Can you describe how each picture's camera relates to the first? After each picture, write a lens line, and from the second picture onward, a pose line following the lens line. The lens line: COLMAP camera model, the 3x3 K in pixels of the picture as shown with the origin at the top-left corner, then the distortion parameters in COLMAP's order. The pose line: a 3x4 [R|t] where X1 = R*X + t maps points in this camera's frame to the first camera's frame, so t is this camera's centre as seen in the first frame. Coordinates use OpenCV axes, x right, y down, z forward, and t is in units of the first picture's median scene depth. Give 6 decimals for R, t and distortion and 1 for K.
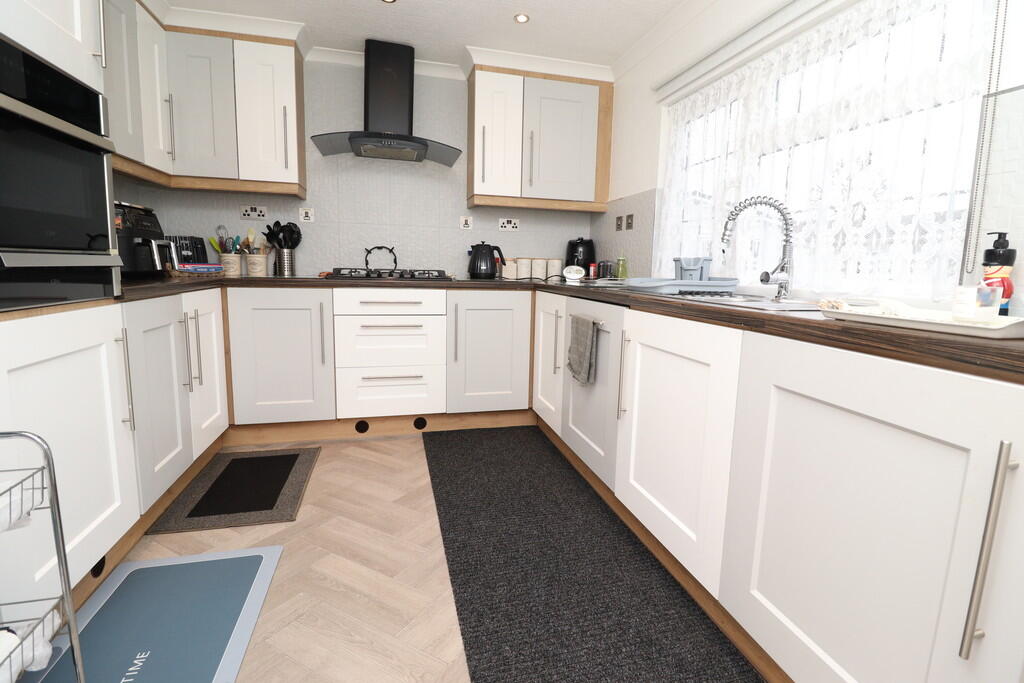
lens RADIAL K [[475.2, 0, 518.7], [0, 475.2, 335.9], [0, 0, 1]] dist [-0.014177, -0.002599]
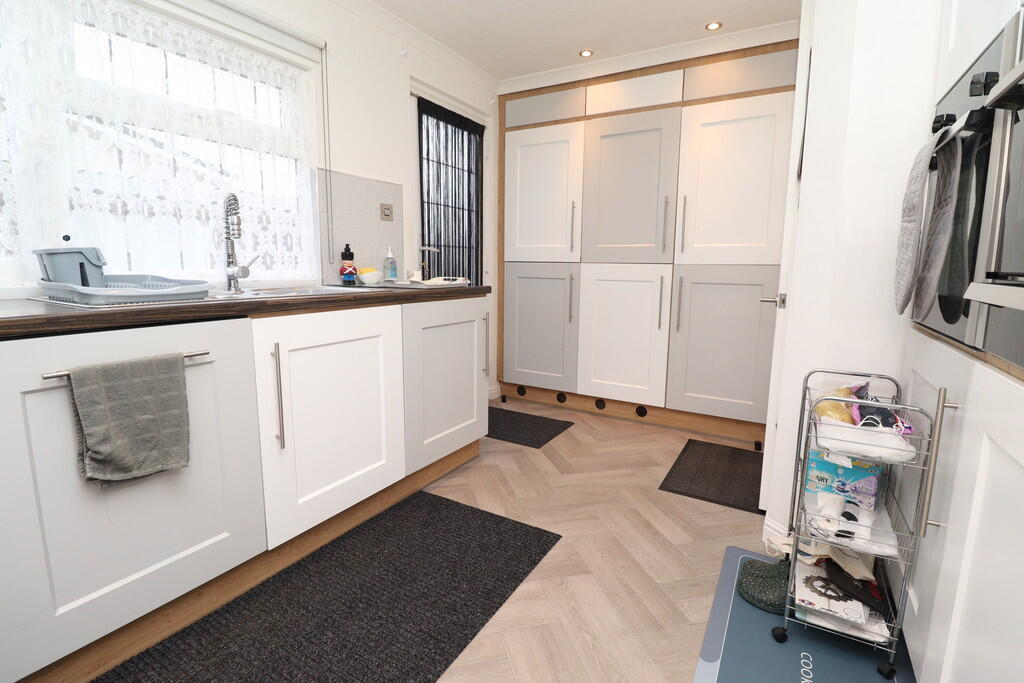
lens RADIAL K [[475.2, 0, 515.6], [0, 475.2, 335.9], [0, 0, 1]] dist [-0.014177, -0.002599]
pose [[-0.701972, -0.141585, 0.697990, -0.859164], [0.074675, 0.960007, 0.269835, -0.286437], [-0.708279, 0.241539, -0.663324, 1.643598]]
